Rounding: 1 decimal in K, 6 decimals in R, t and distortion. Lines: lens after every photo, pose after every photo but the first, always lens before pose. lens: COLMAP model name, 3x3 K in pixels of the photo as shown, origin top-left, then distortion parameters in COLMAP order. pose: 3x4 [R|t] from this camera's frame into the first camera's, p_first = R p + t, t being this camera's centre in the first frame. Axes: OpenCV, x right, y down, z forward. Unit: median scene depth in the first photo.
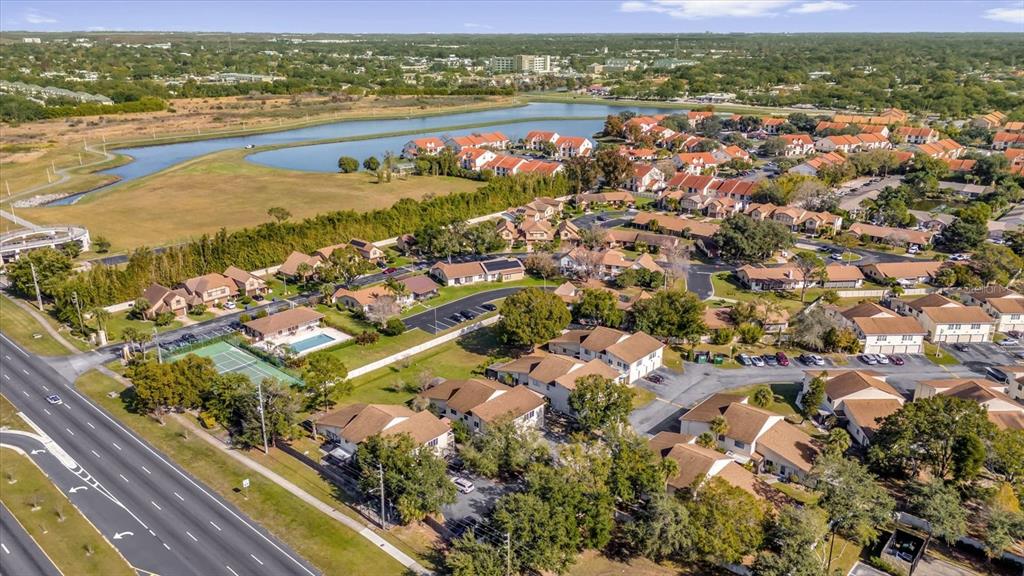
lens RADIAL K [[751.4, 0, 510.1], [0, 751.4, 286.6], [0, 0, 1]] dist [0.060481, -0.058212]
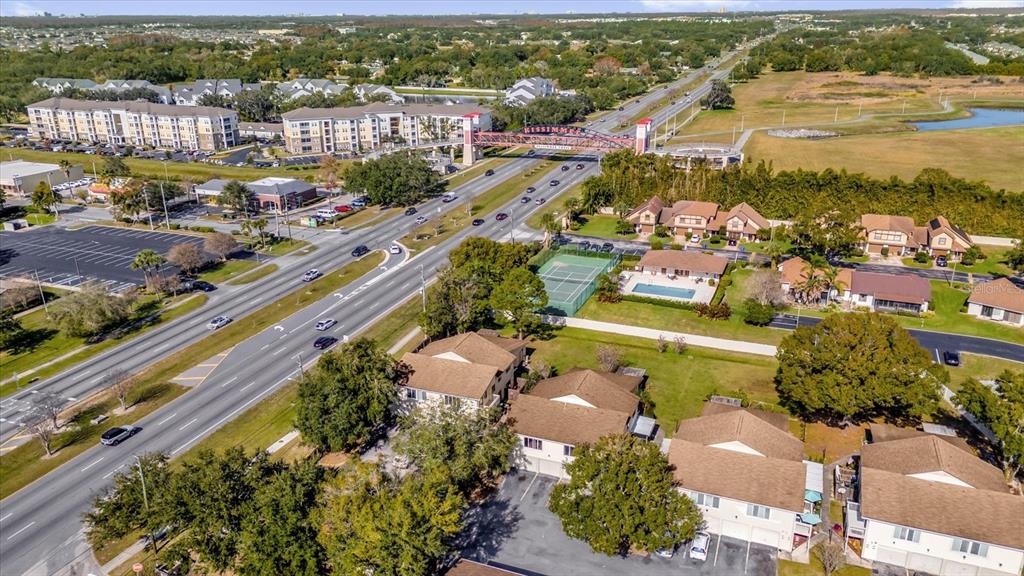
lens RADIAL K [[751.4, 0, 513.4], [0, 751.4, 287.9], [0, 0, 1]] dist [0.060481, -0.058212]
pose [[0.364447, 0.316805, -0.875679, 0.317067], [-0.291271, 0.931950, 0.215940, -0.045928], [0.884500, 0.176361, 0.431923, 0.402666]]
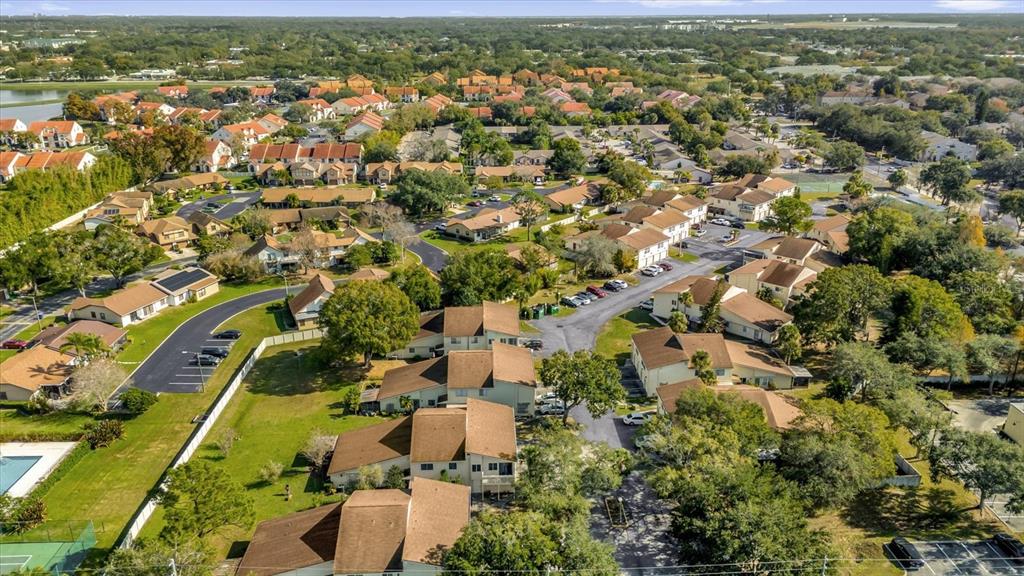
lens RADIAL K [[751.4, 0, 517.3], [0, 751.4, 289.4], [0, 0, 1]] dist [0.060481, -0.058212]
pose [[0.710317, -0.240450, 0.661539, -0.268832], [0.226126, 0.967977, 0.109032, -0.027067], [-0.666571, 0.072144, 0.741942, 0.273339]]
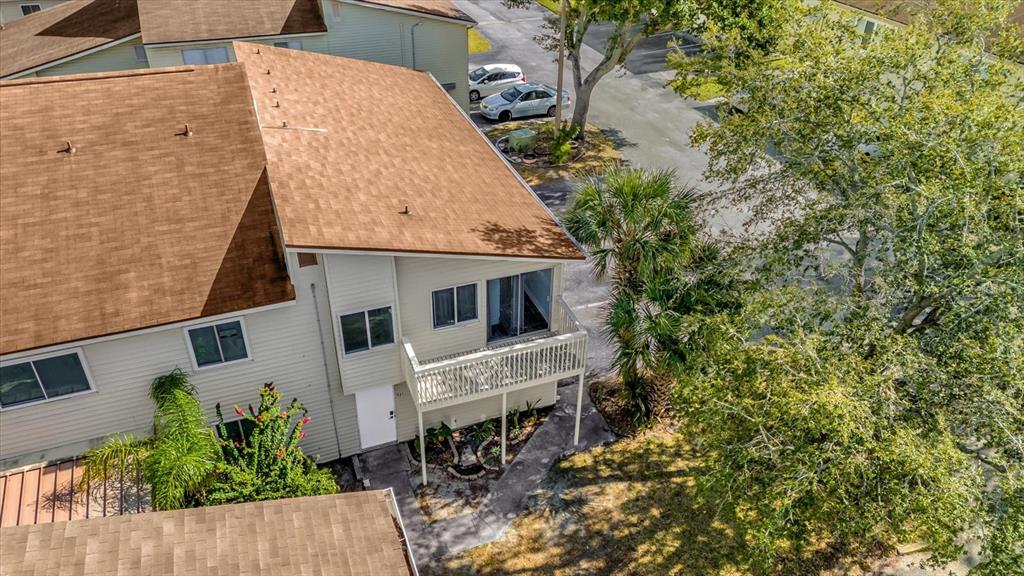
lens RADIAL K [[751.4, 0, 514.2], [0, 751.4, 289.7], [0, 0, 1]] dist [0.060481, -0.058212]
pose [[0.455140, -0.489582, 0.743745, -0.073555], [0.274859, 0.871732, 0.405630, 0.082871], [-0.846936, 0.019807, 0.531326, 0.561426]]
